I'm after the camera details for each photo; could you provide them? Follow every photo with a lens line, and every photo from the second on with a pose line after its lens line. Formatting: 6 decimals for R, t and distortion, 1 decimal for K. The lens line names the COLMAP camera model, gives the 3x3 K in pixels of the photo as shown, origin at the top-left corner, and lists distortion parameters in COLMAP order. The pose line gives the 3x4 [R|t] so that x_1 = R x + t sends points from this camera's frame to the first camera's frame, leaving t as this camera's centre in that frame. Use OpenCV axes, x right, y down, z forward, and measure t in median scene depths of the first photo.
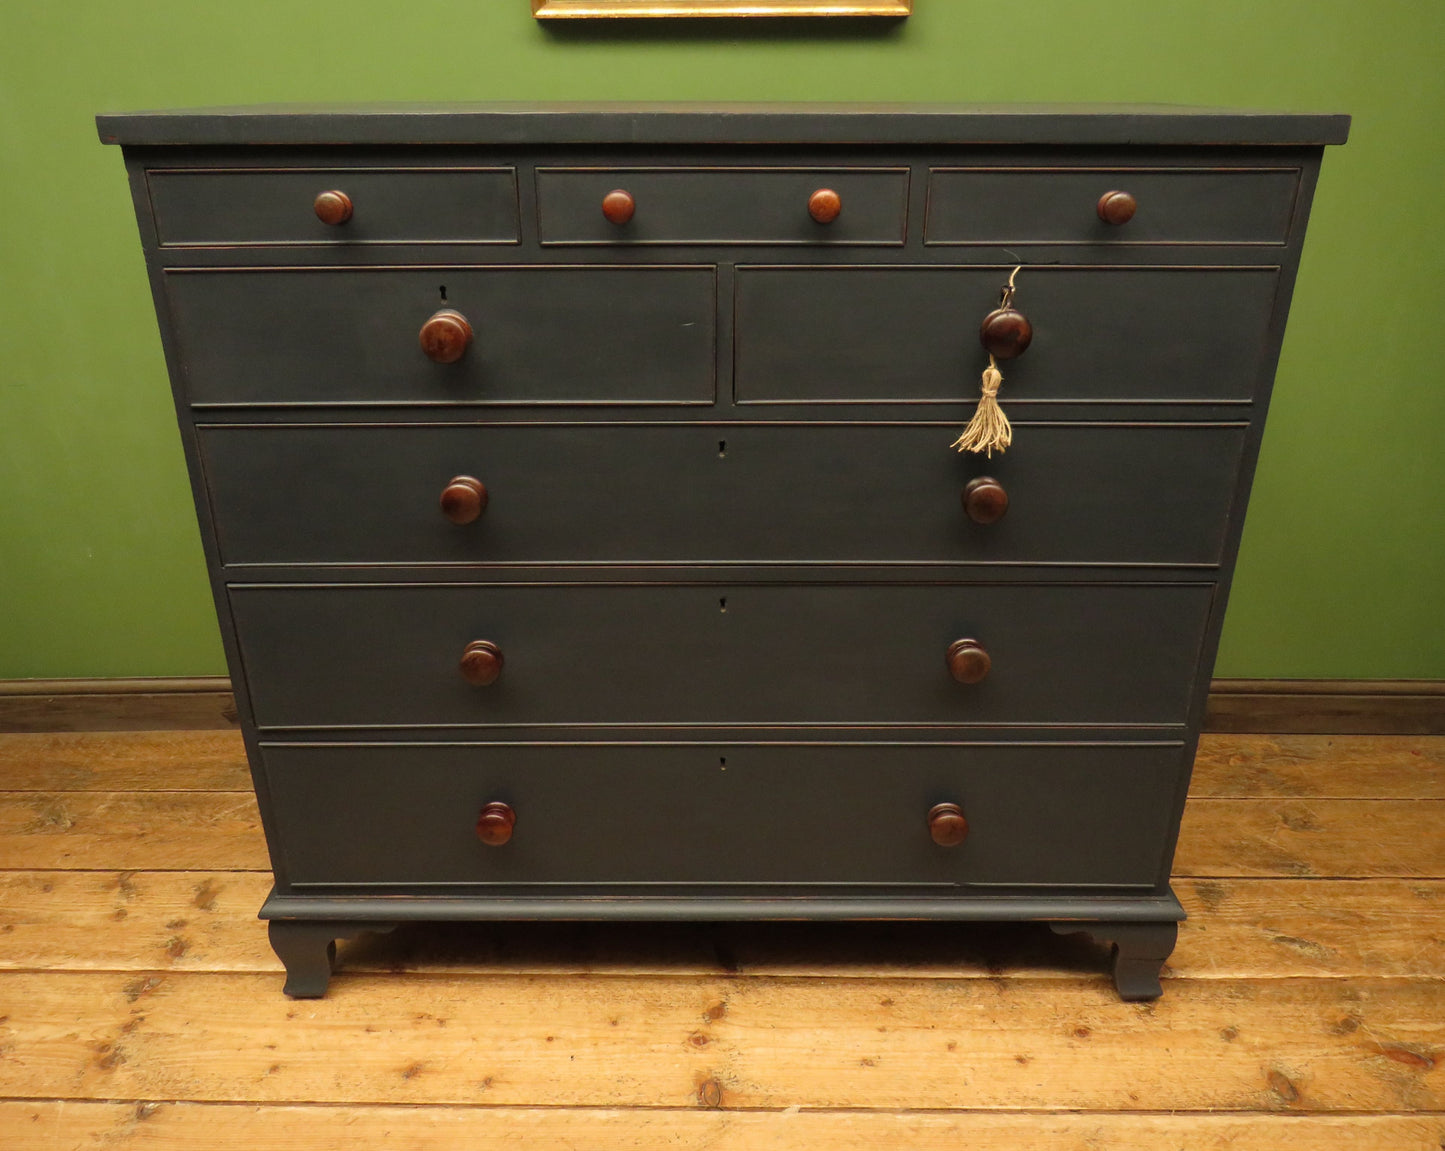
lens RADIAL K [[1108.0, 0, 721.7], [0, 1108.0, 600.8], [0, 0, 1]] dist [-0.025671, -0.008318]
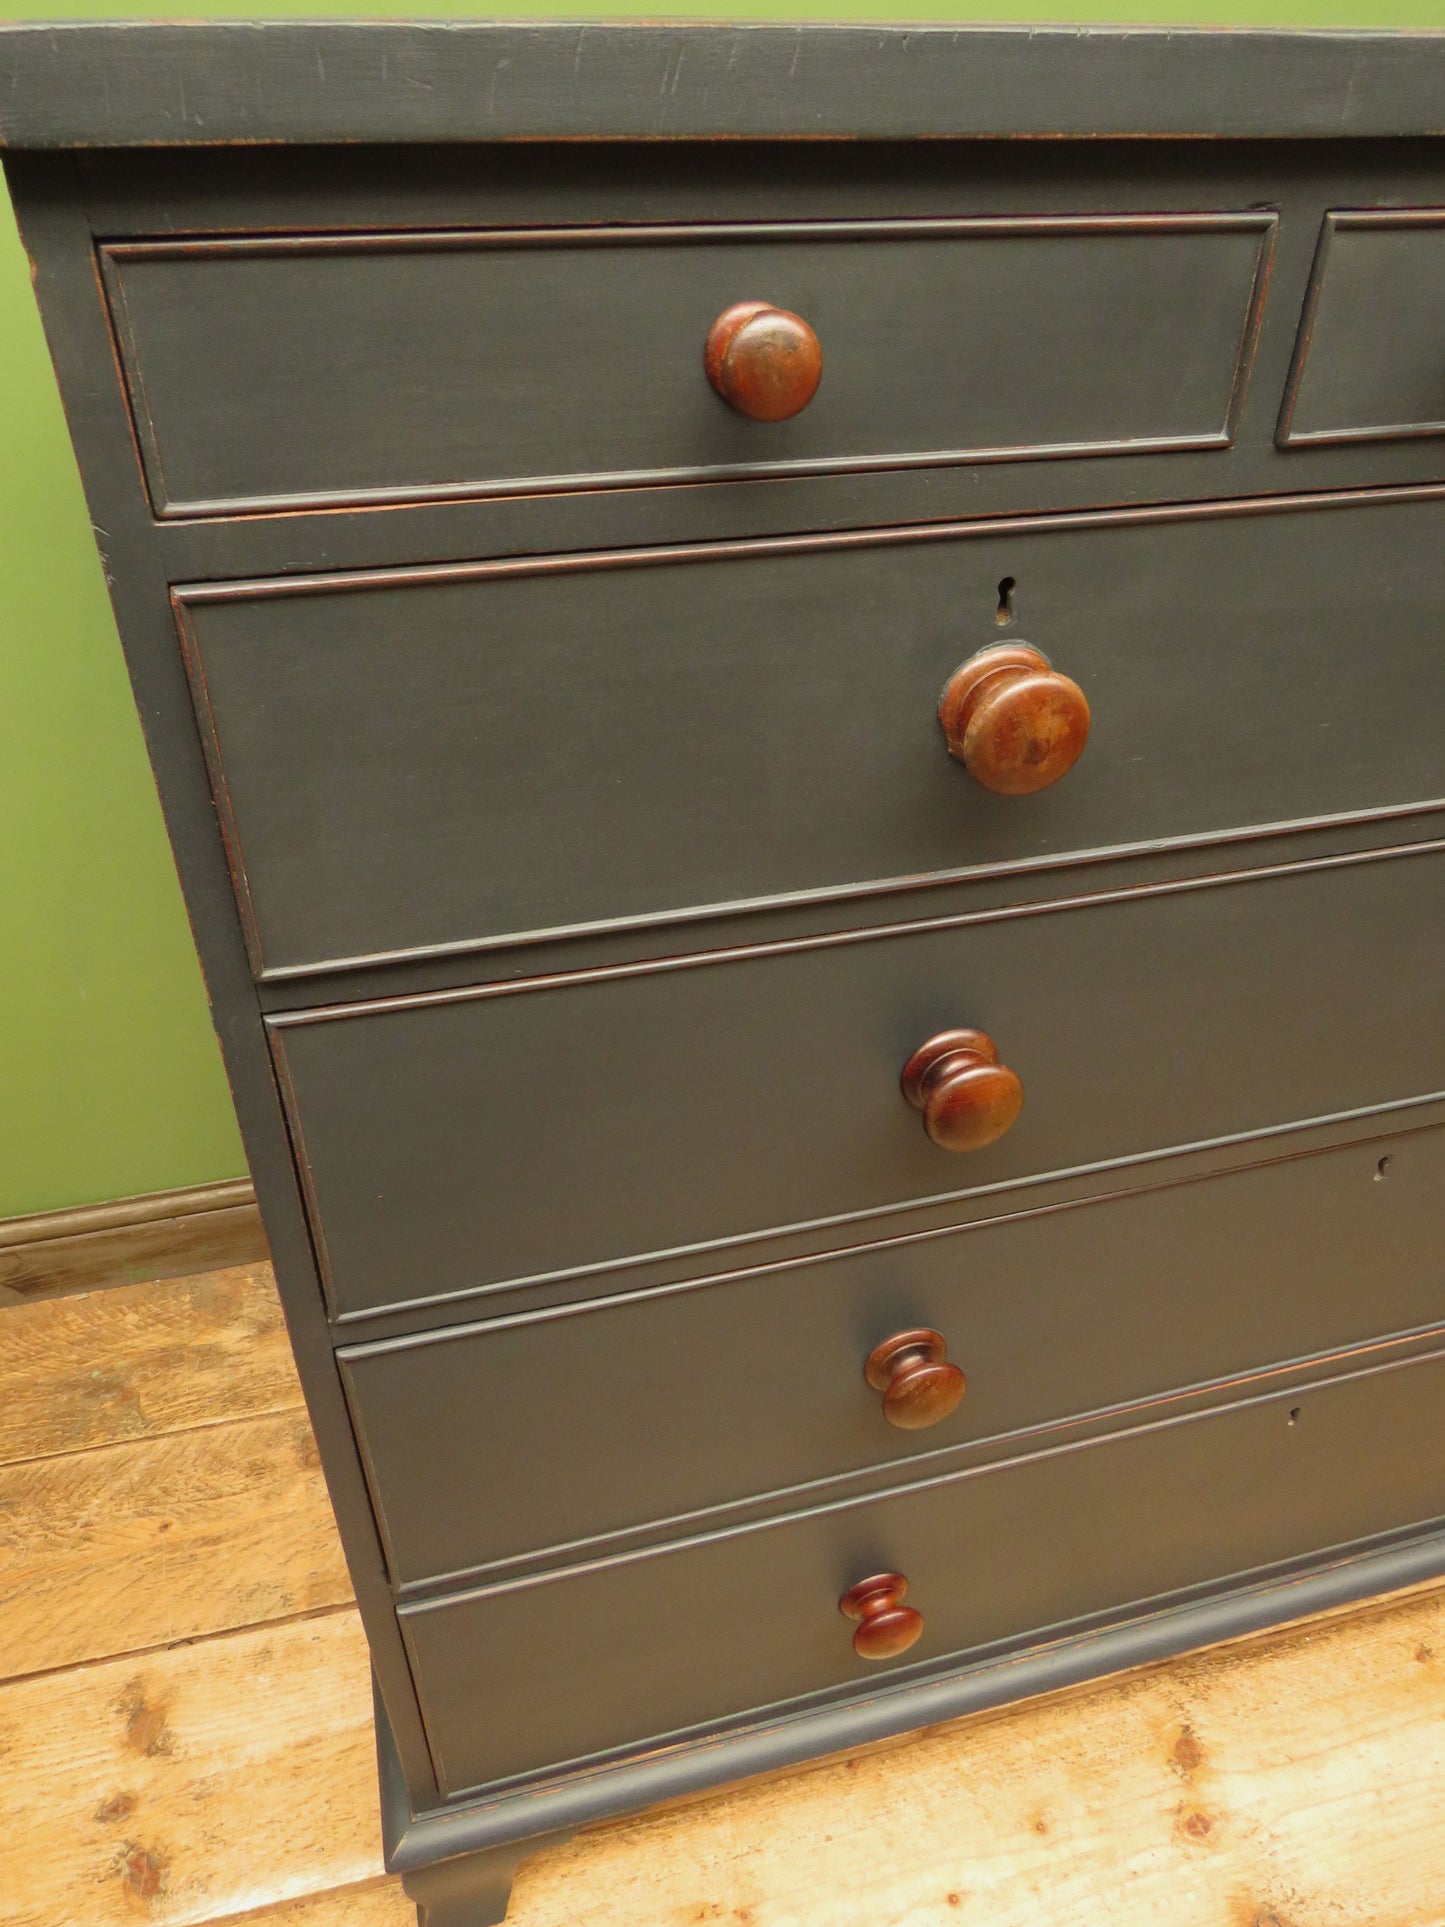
lens RADIAL K [[1366.9, 0, 706.0], [0, 1366.9, 951.5], [0, 0, 1]] dist [-0.020676, -0.009049]
pose [[0.967038, -0.140558, 0.212321, -0.345448], [0.103221, 0.978649, 0.177741, -0.193569], [-0.232770, -0.149966, 0.960900, 0.446992]]
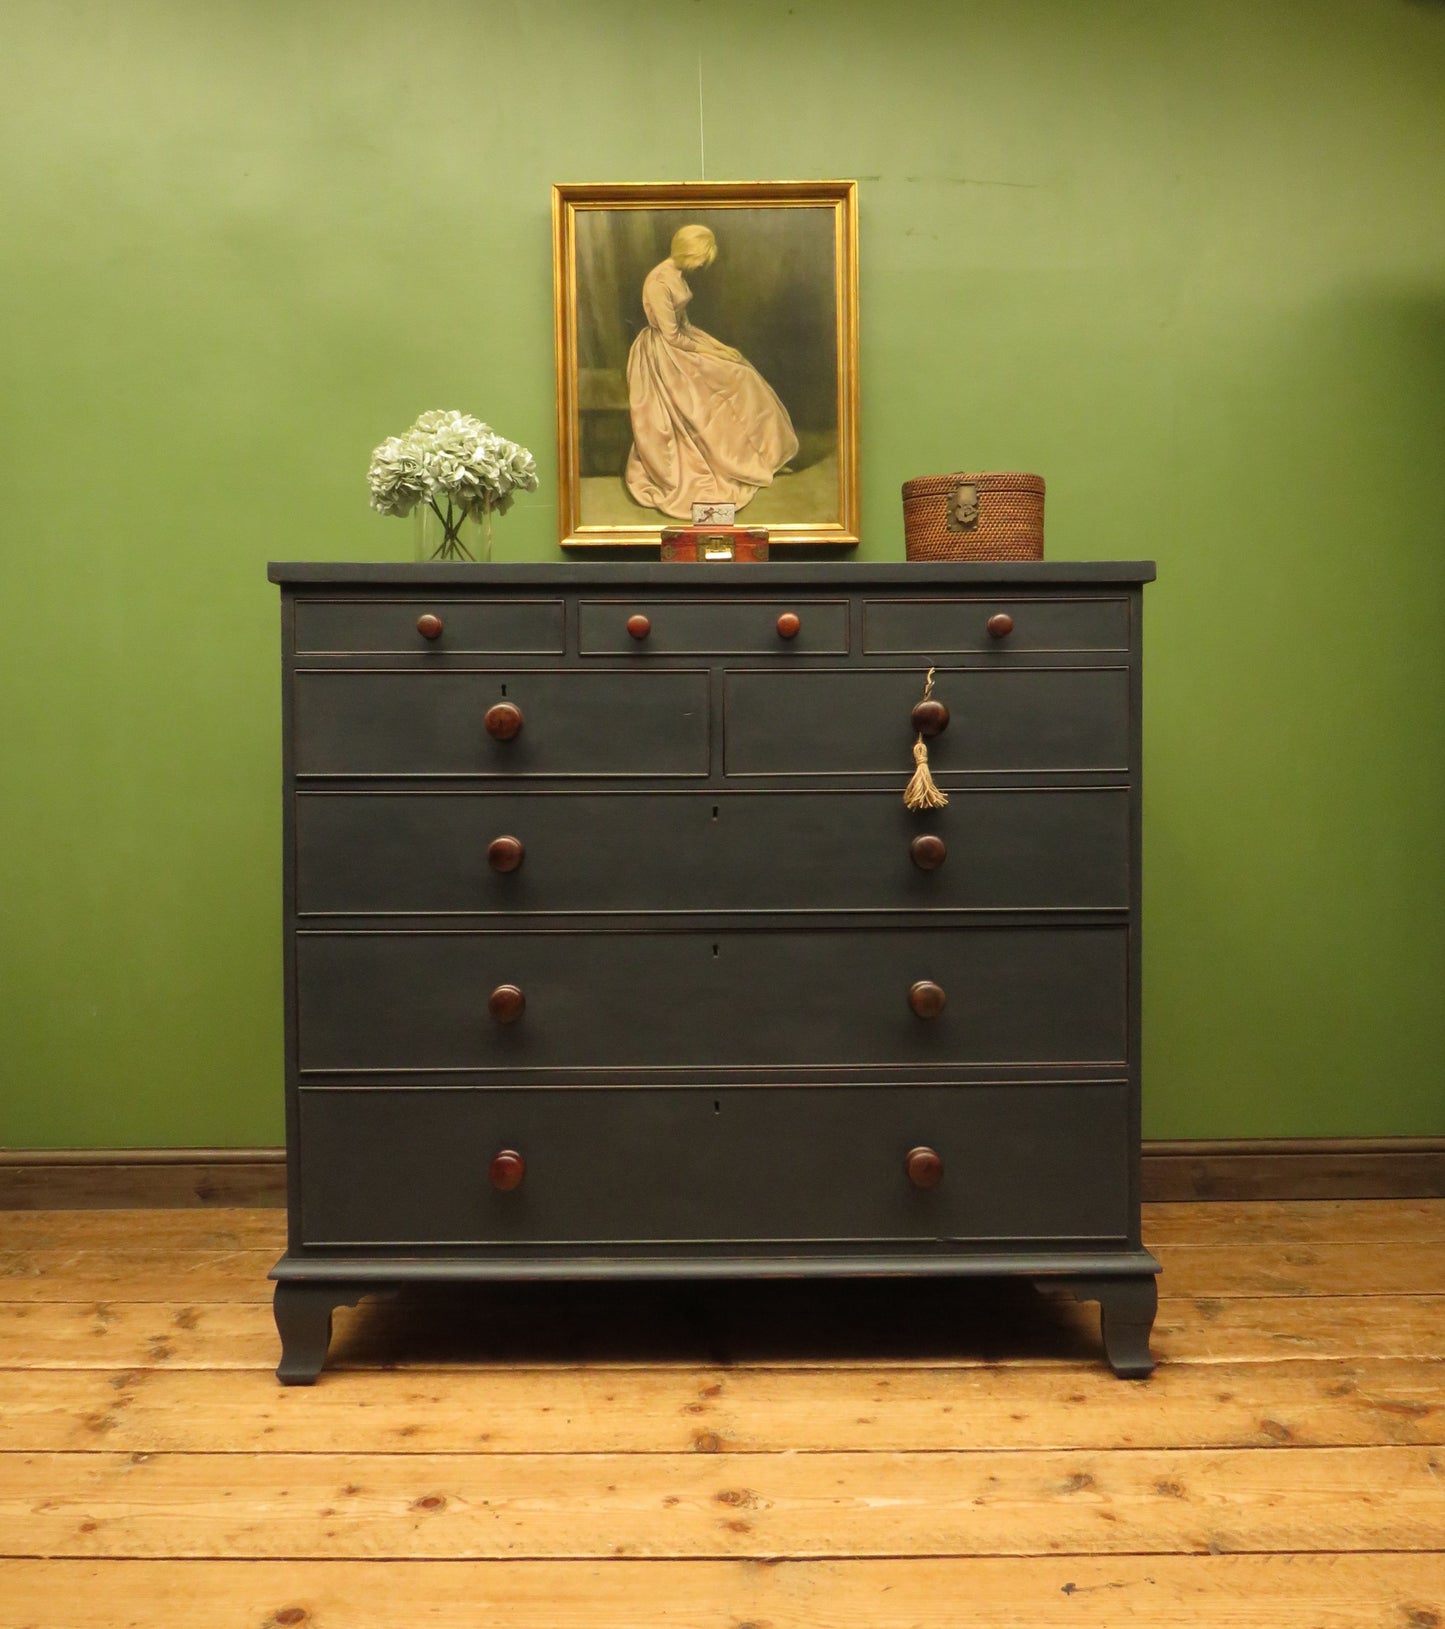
lens RADIAL K [[1373.9, 0, 731.3], [0, 1373.9, 750.8], [0, 0, 1]] dist [-0.046282, 0.027870]
pose [[0.999734, -0.004311, 0.022636, -0.012993], [0.013183, 0.912724, -0.408364, 0.352723], [-0.018900, 0.408554, 0.912538, -0.363211]]
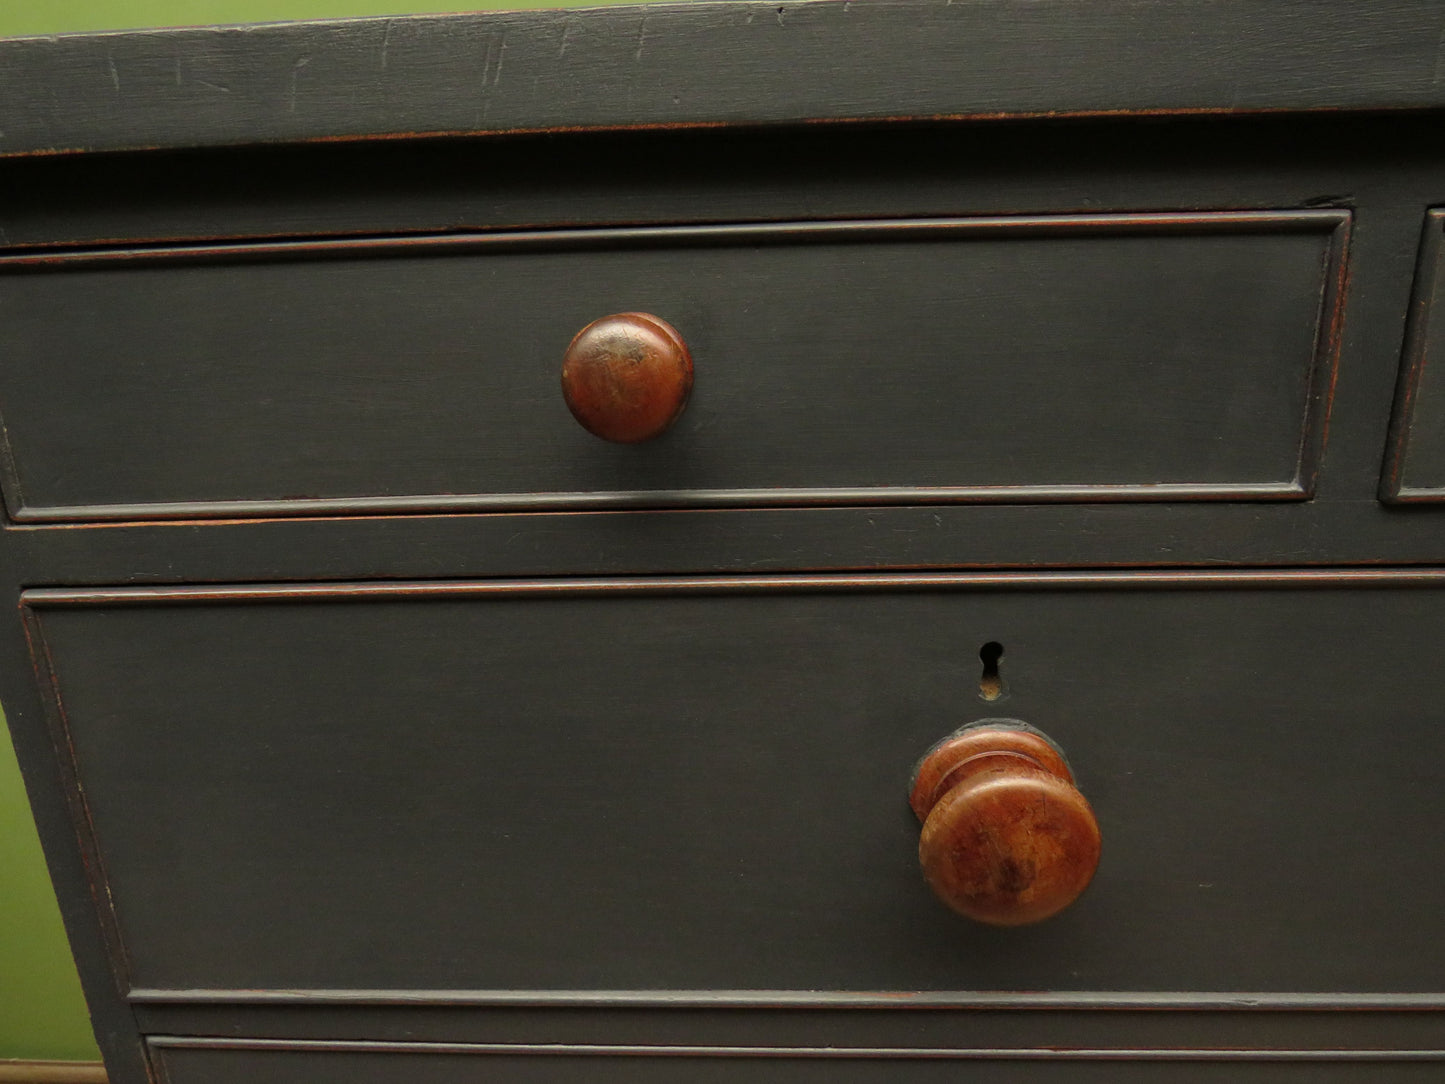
lens RADIAL K [[1025.0, 0, 718.9], [0, 1025.0, 554.7], [0, 0, 1]] dist [-0.020676, -0.009049]
pose [[0.997827, -0.017417, -0.063541, -0.231783], [0.010079, 0.993426, -0.114035, -0.210874], [0.065110, 0.113147, 0.991443, 0.560639]]
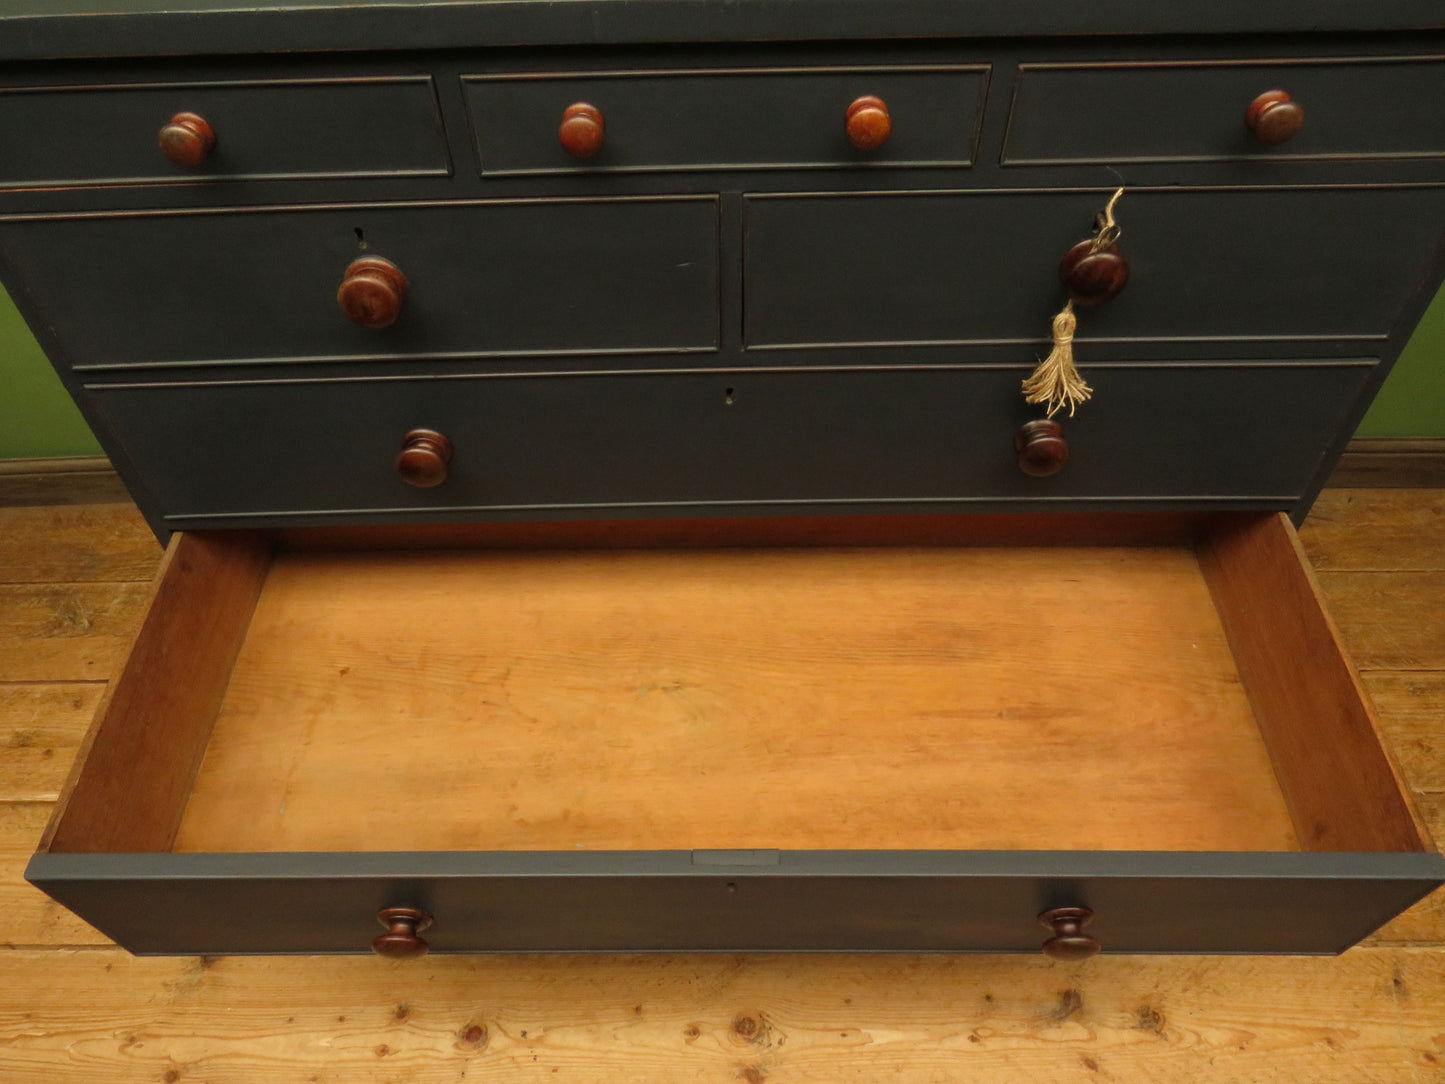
lens RADIAL K [[1025.0, 0, 723.5], [0, 1025.0, 563.3], [0, 0, 1]] dist [-0.020676, -0.009049]
pose [[0.999880, -0.013575, -0.007493, 0.000257], [0.015426, 0.919860, 0.391944, -0.260381], [0.001572, -0.392013, 0.919958, 0.201760]]
